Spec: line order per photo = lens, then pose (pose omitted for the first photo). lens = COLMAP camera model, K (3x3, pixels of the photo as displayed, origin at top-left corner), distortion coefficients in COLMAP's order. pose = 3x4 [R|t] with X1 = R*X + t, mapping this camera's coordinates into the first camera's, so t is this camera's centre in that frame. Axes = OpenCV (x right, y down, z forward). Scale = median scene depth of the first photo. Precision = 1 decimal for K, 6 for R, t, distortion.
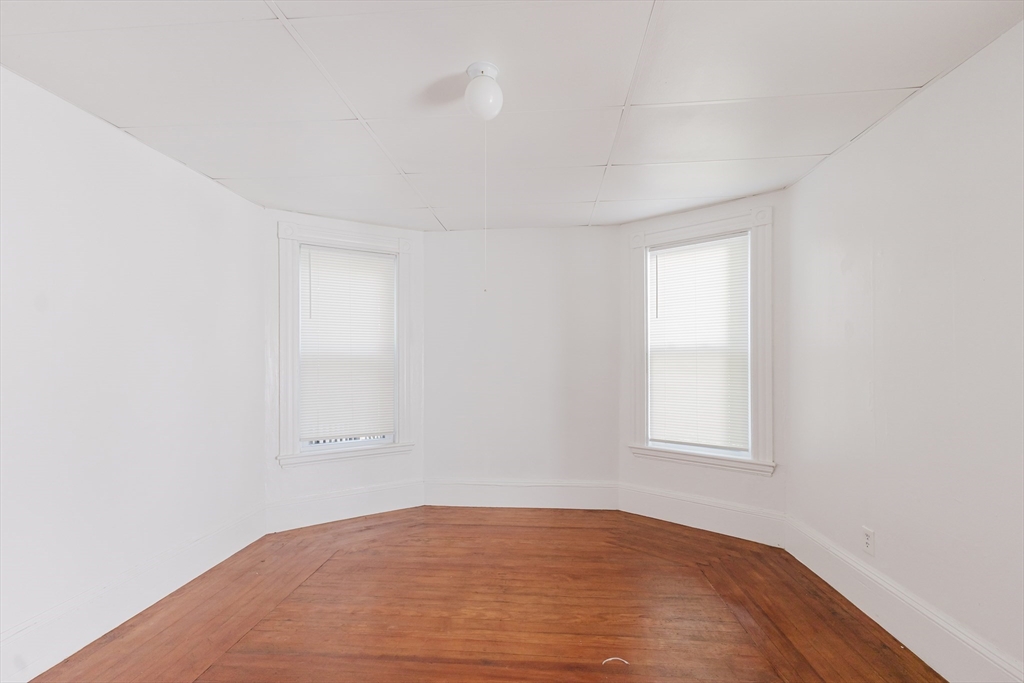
lens RADIAL K [[446.2, 0, 512.5], [0, 446.2, 346.4], [0, 0, 1]] dist [0.010257, -0.002122]
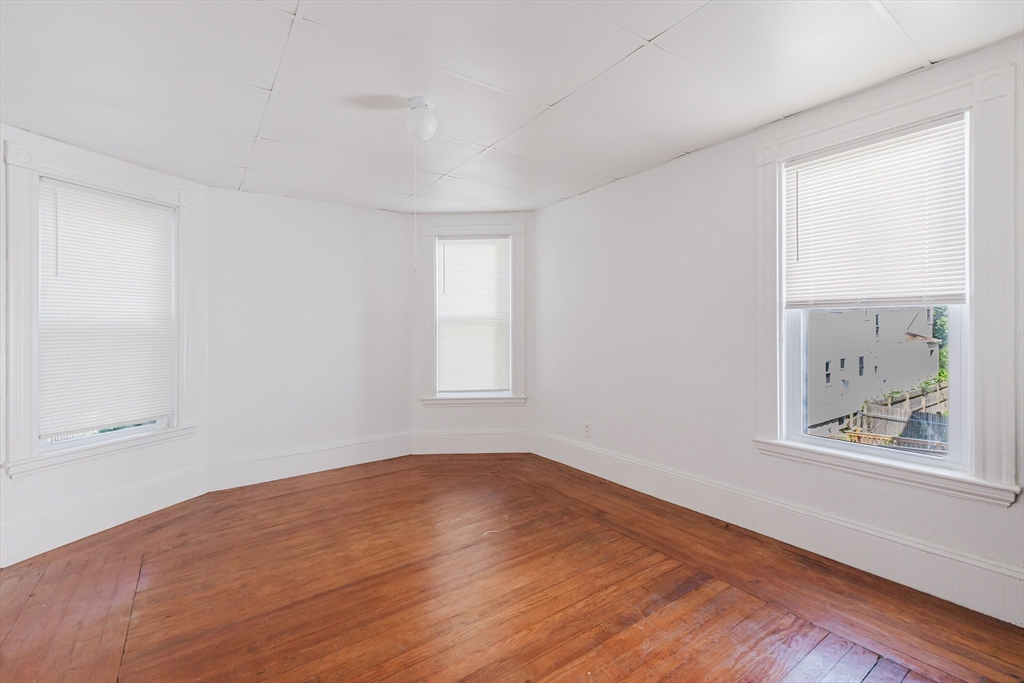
lens RADIAL K [[446.2, 0, 504.4], [0, 446.2, 317.5], [0, 0, 1]] dist [0.010257, -0.002122]
pose [[0.772520, 0.006001, 0.634961, -0.382137], [-0.005054, 0.999982, -0.003301, 0.006698], [-0.634970, -0.000659, 0.772537, -0.084694]]
